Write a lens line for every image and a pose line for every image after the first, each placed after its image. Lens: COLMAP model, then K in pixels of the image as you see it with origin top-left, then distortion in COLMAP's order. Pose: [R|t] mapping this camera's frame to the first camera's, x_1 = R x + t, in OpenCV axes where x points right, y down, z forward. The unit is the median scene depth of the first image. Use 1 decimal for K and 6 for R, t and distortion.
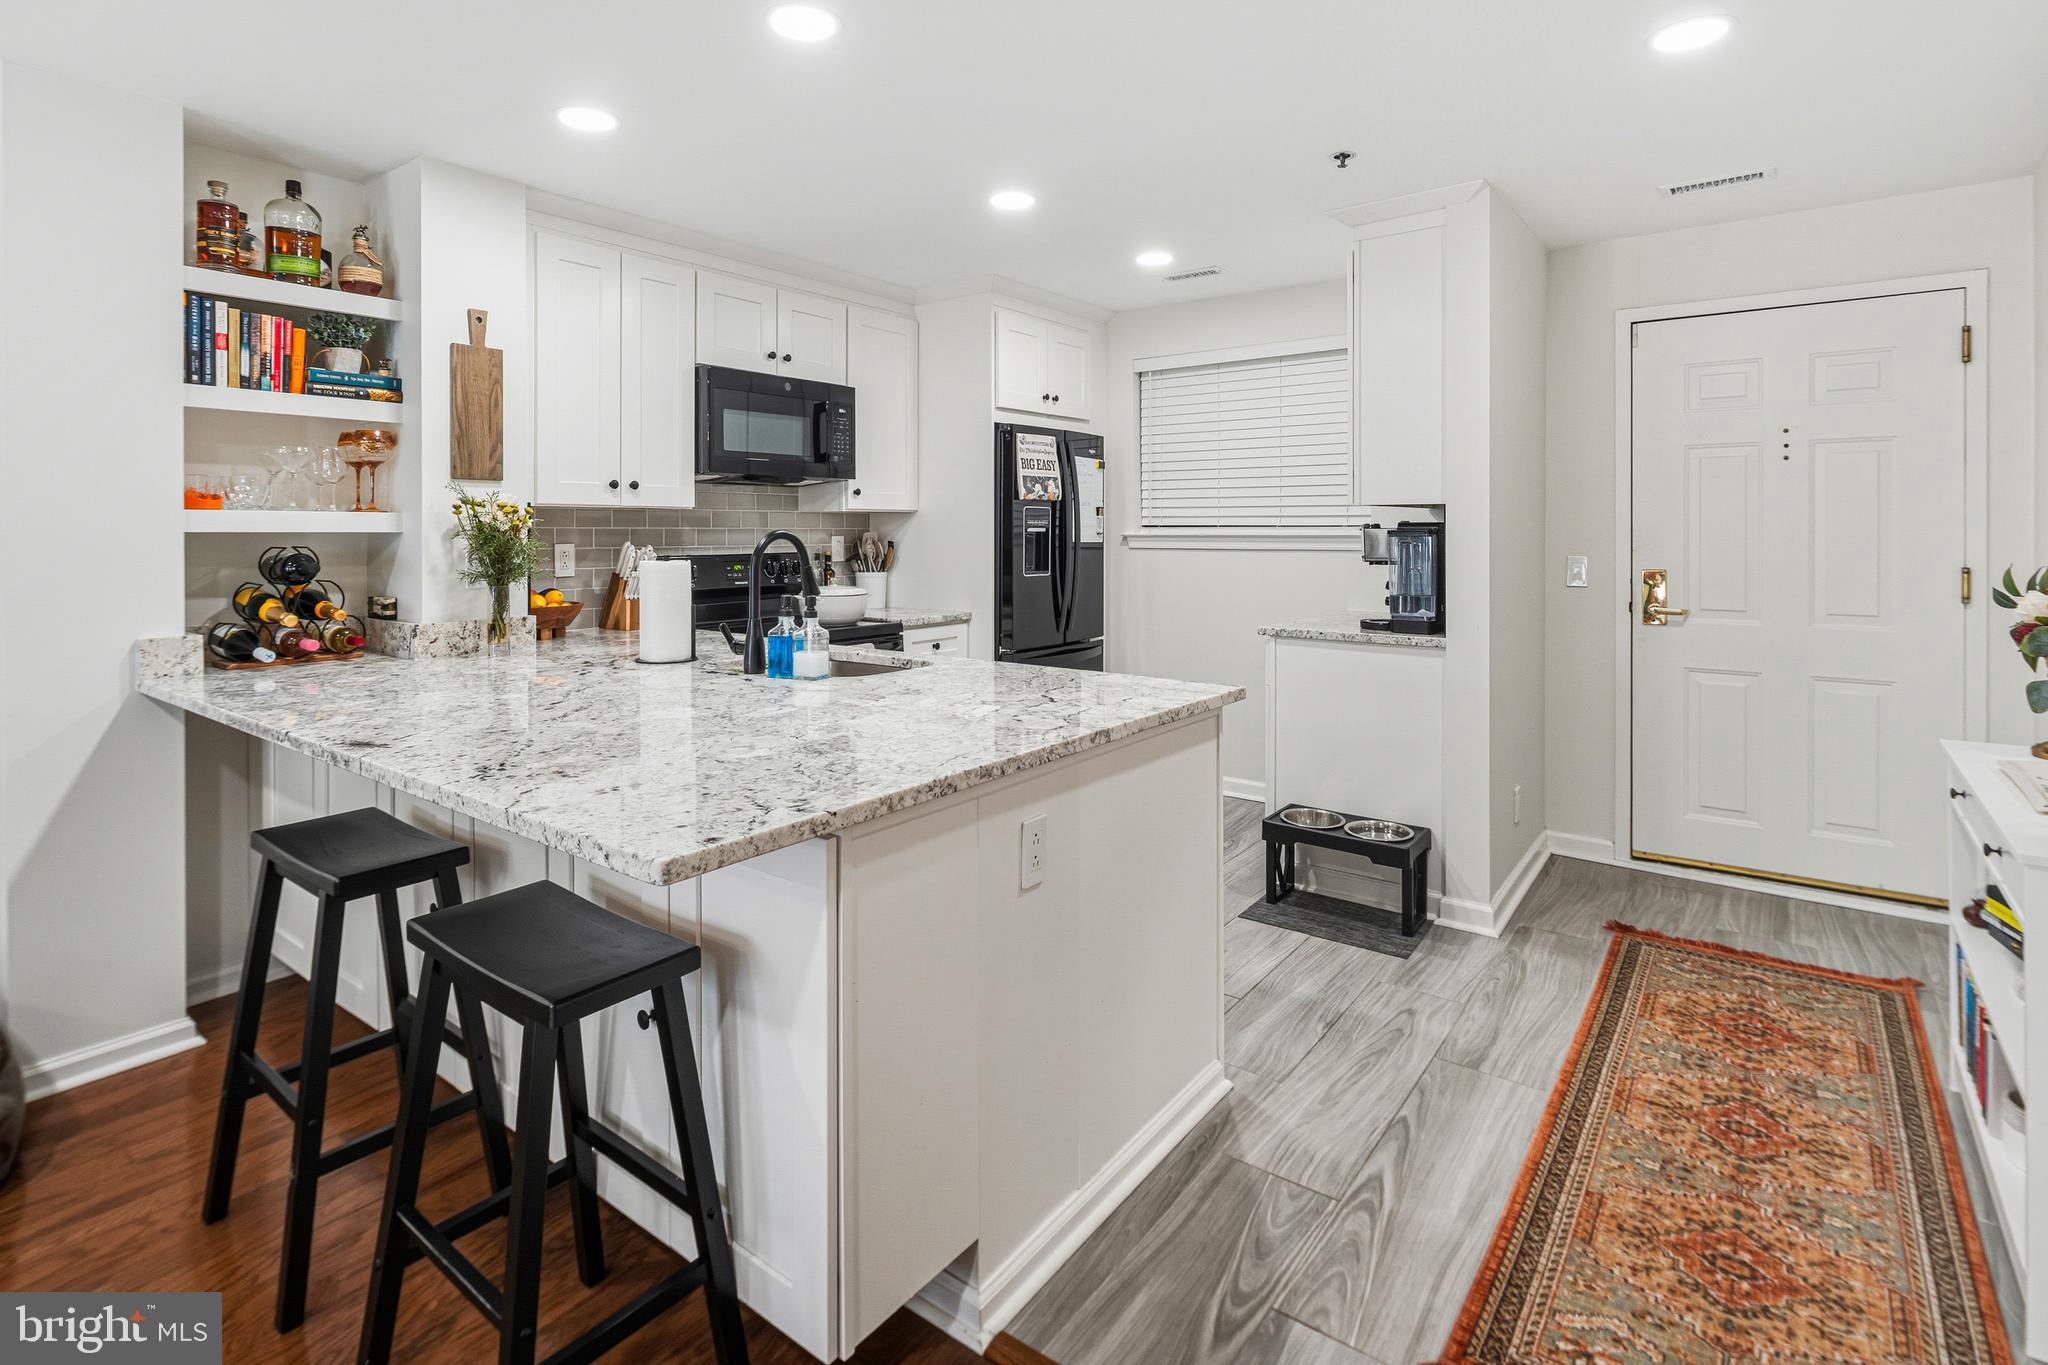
lens RADIAL K [[1013.2, 0, 988.0], [0, 1013.2, 537.9], [0, 0, 1]] dist [0.002794, -0.004911]
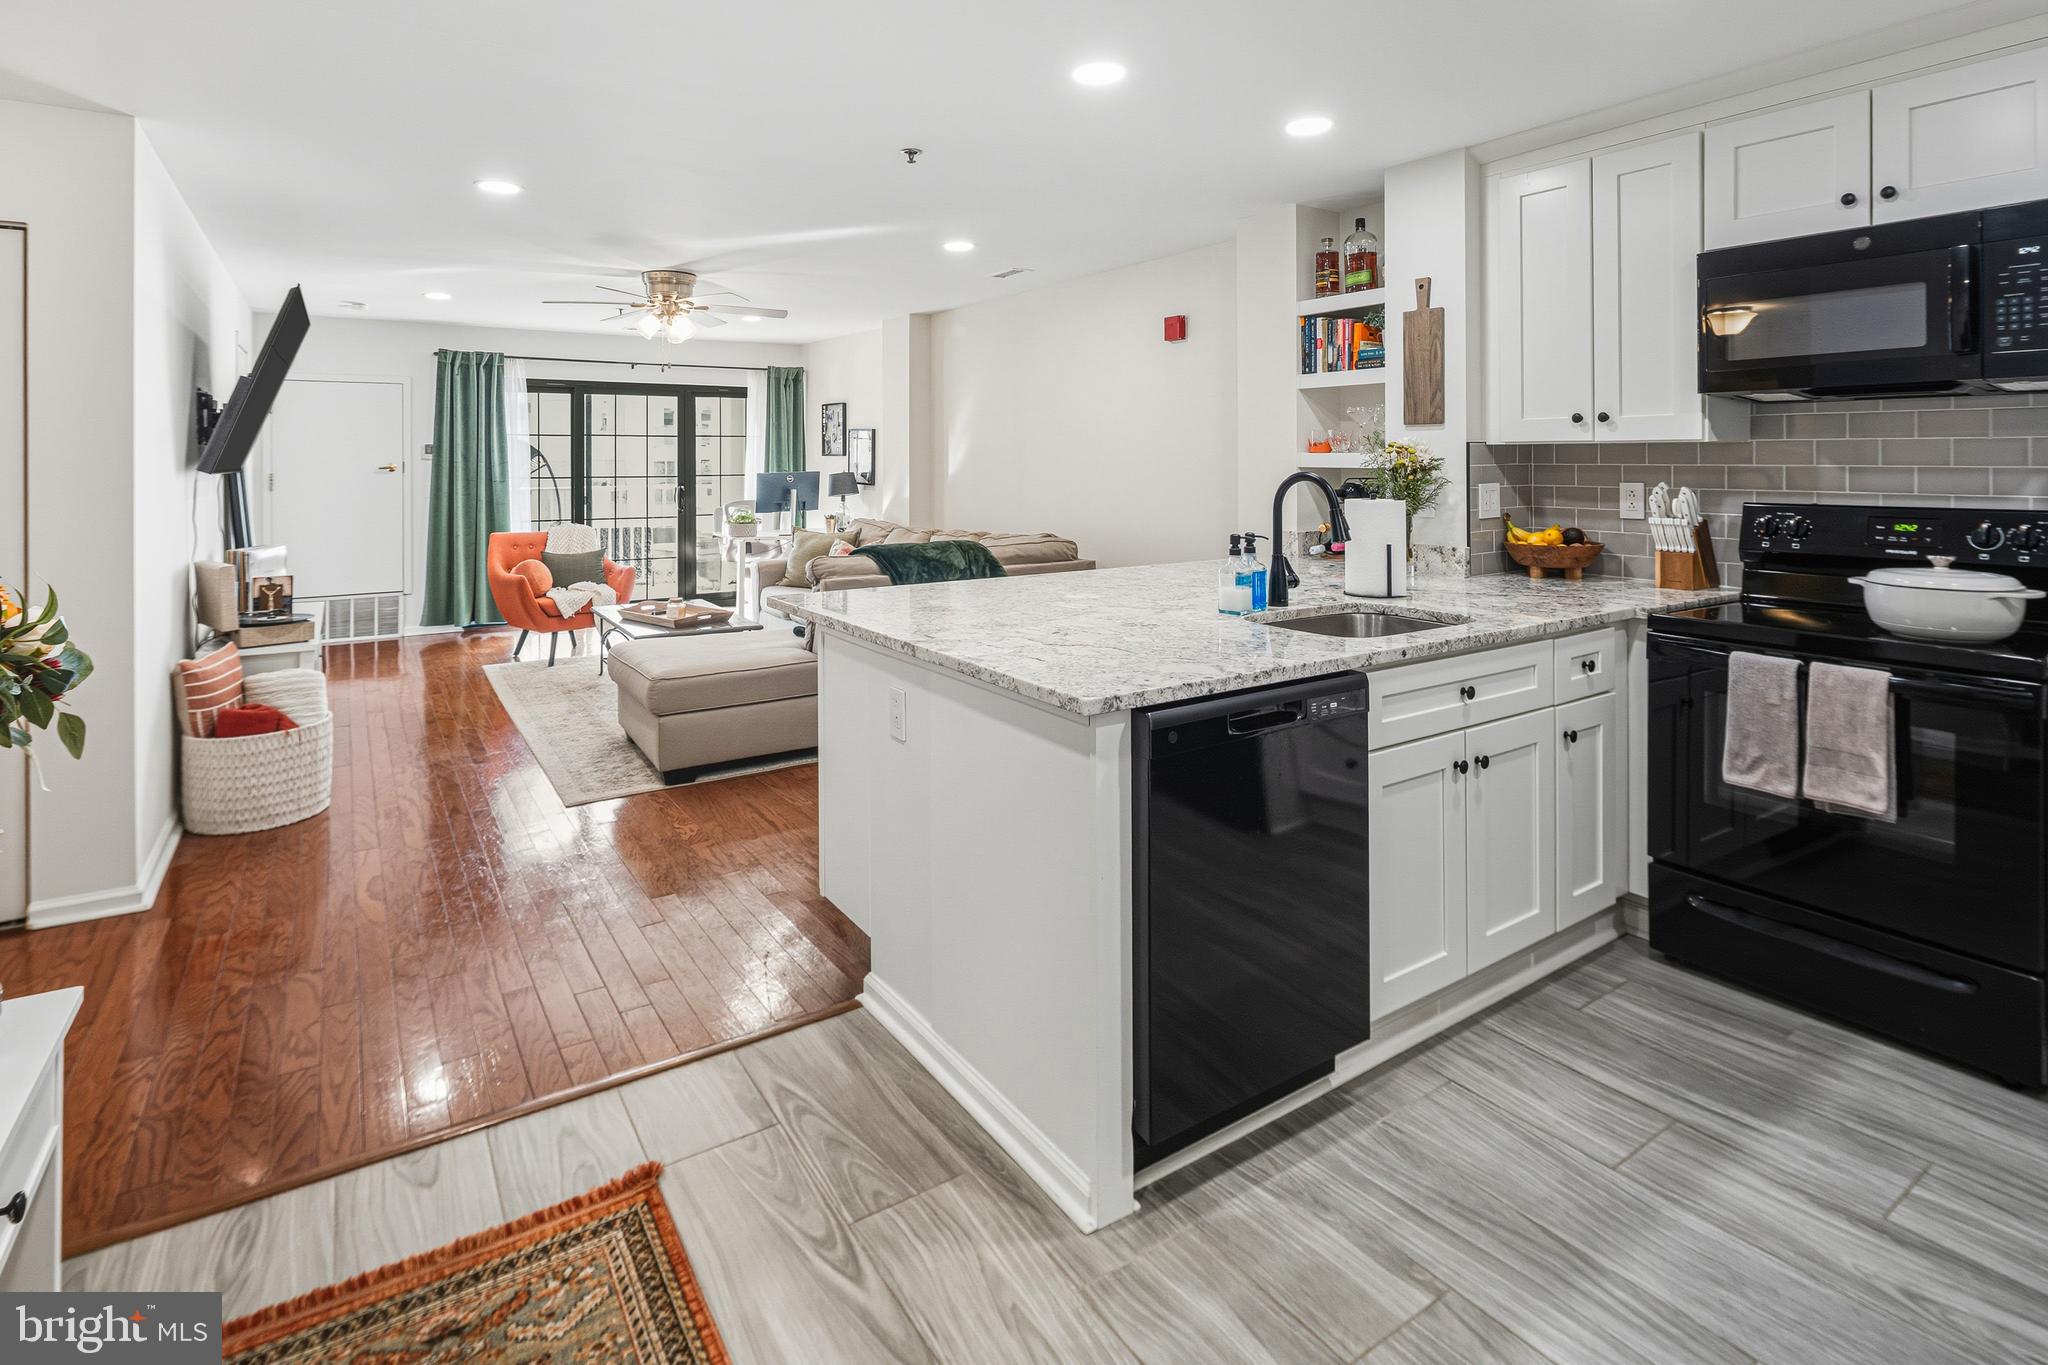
lens RADIAL K [[1013.2, 0, 1008.3], [0, 1013.2, 459.8], [0, 0, 1]] dist [0.002794, -0.004911]
pose [[-0.324832, 0.004493, -0.945761, 0.954490], [-0.004512, 0.999970, 0.006300, -0.027566], [0.945761, 0.006314, -0.324802, 1.180876]]
